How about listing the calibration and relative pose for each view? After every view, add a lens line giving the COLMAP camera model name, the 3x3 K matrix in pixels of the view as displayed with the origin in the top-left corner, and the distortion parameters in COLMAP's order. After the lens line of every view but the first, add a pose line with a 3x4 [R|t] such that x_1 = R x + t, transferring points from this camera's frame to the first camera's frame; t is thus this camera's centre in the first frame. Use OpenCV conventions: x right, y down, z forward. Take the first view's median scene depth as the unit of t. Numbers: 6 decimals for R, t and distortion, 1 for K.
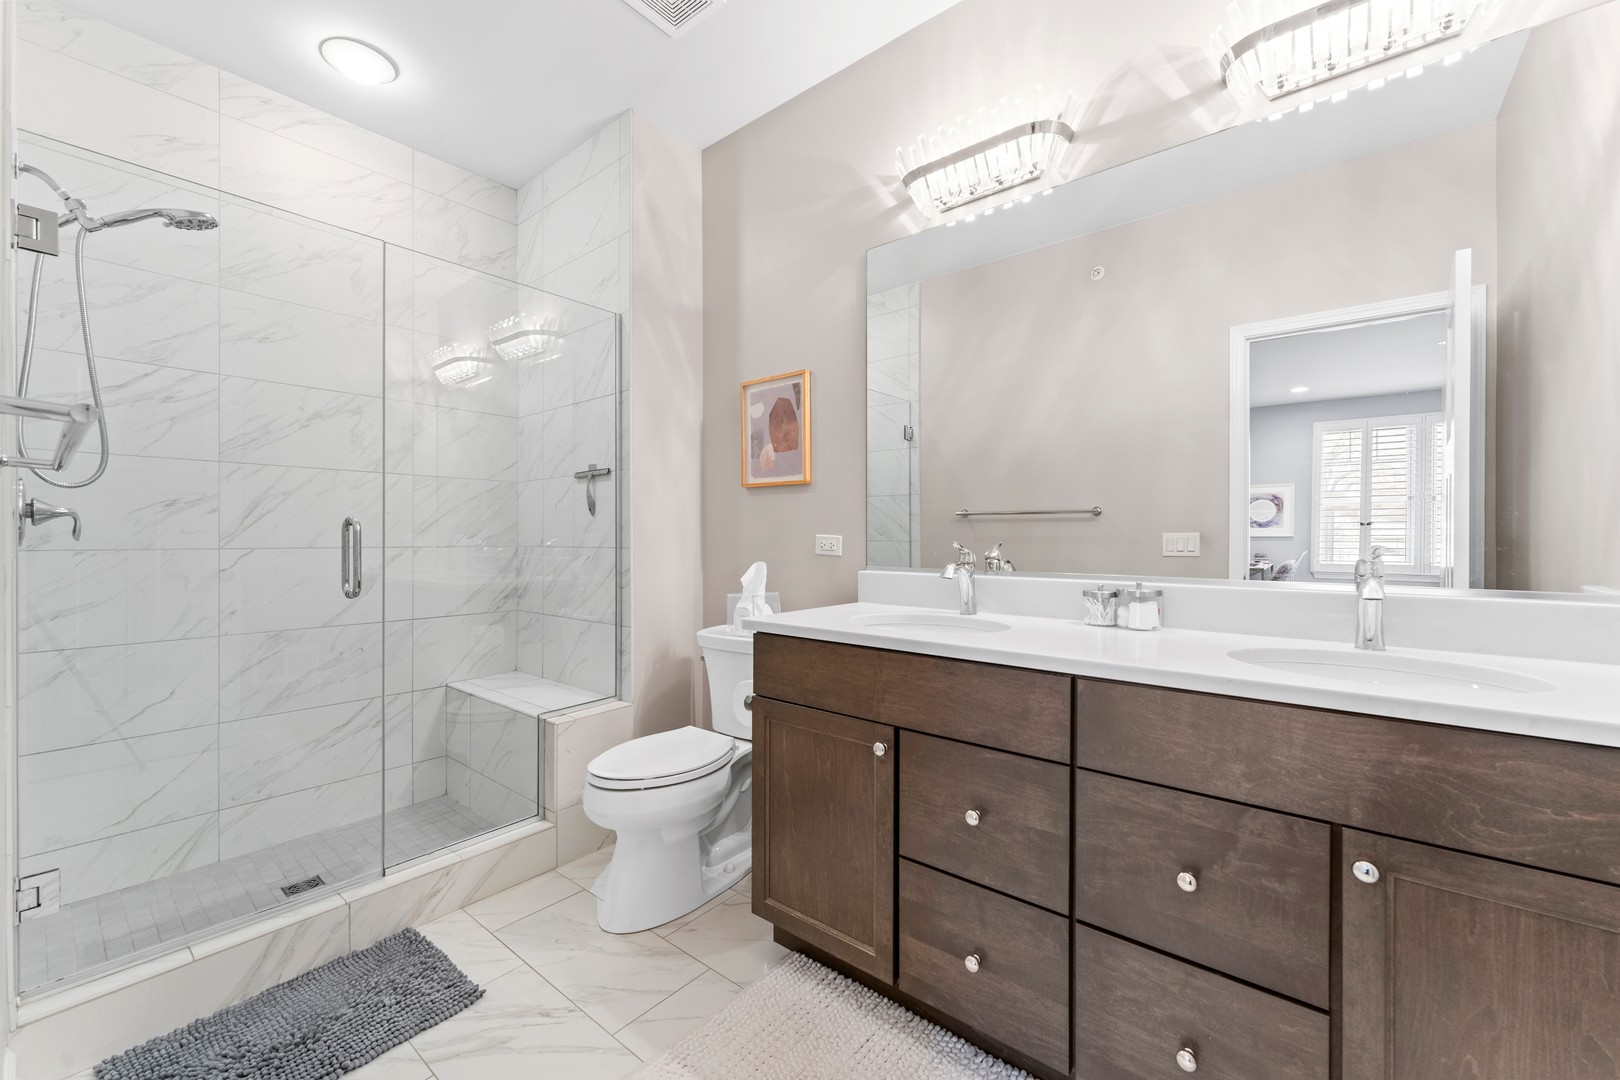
lens RADIAL K [[643.5, 0, 813.6], [0, 643.5, 543.0], [0, 0, 1]] dist [-0.003499, 0.000941]
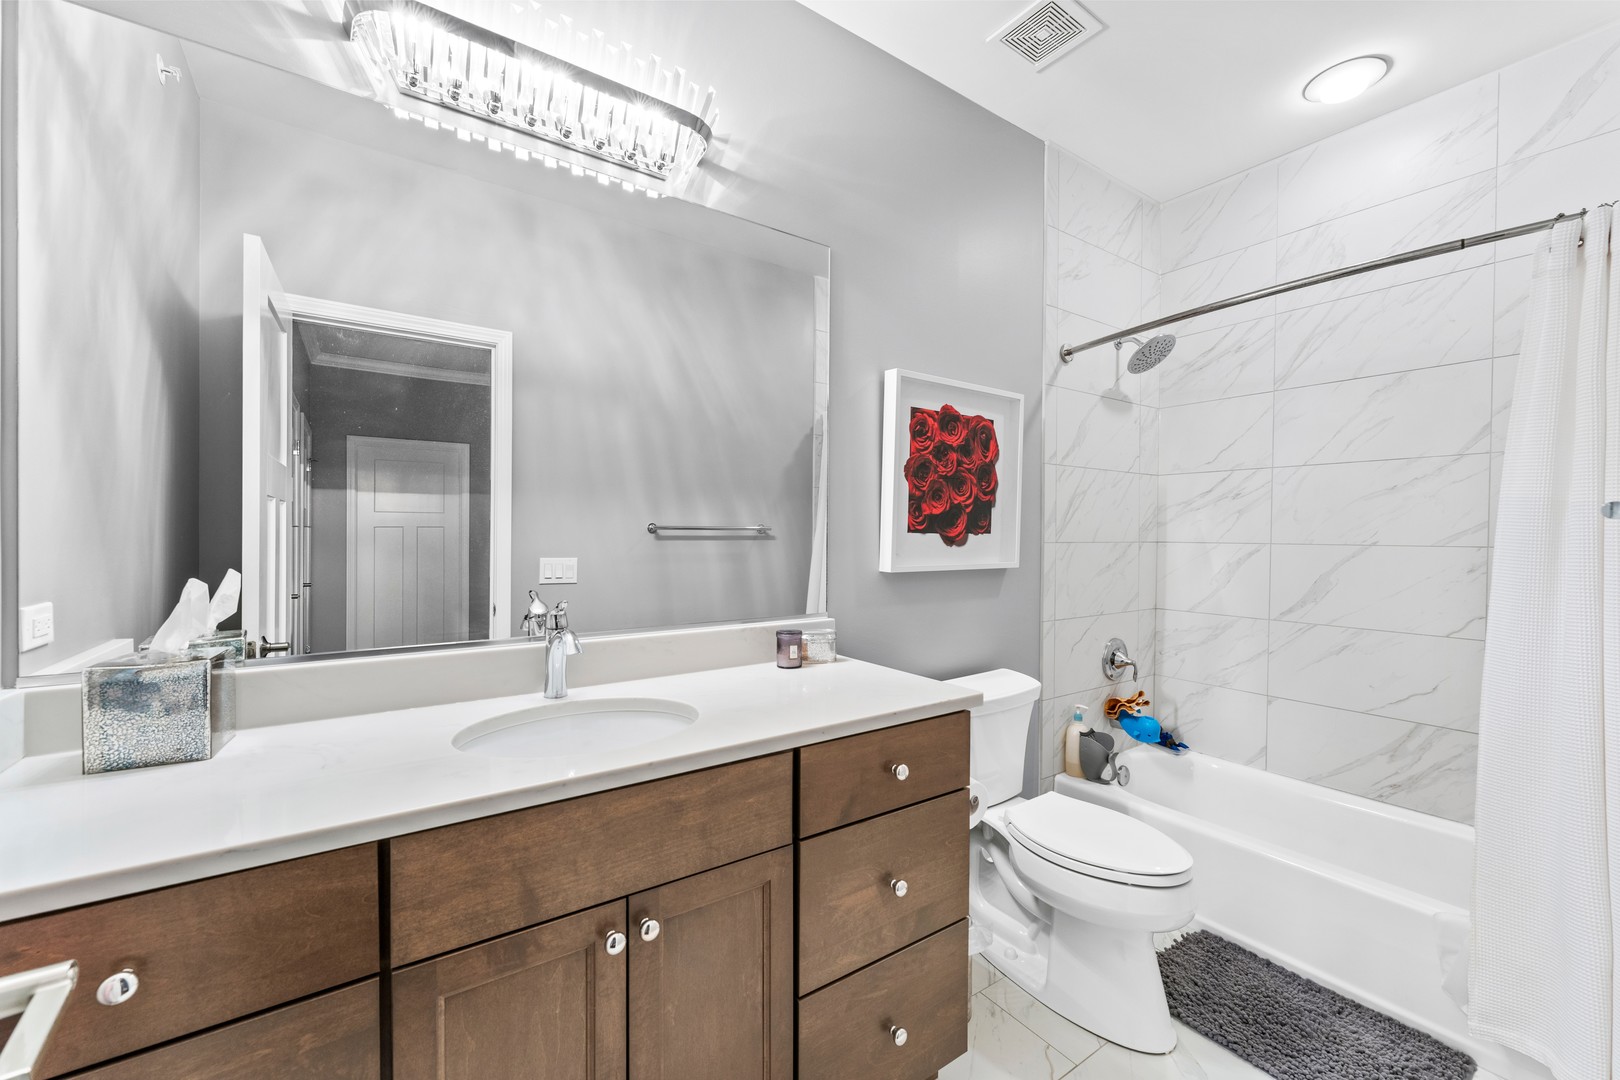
lens RADIAL K [[643.5, 0, 814.0], [0, 643.5, 532.3], [0, 0, 1]] dist [-0.003499, 0.000941]
pose [[0.281483, -0.005977, 0.959547, -0.356369], [-0.003336, 0.999968, 0.007207, -0.087371], [-0.959560, -0.005229, 0.281455, 0.478204]]
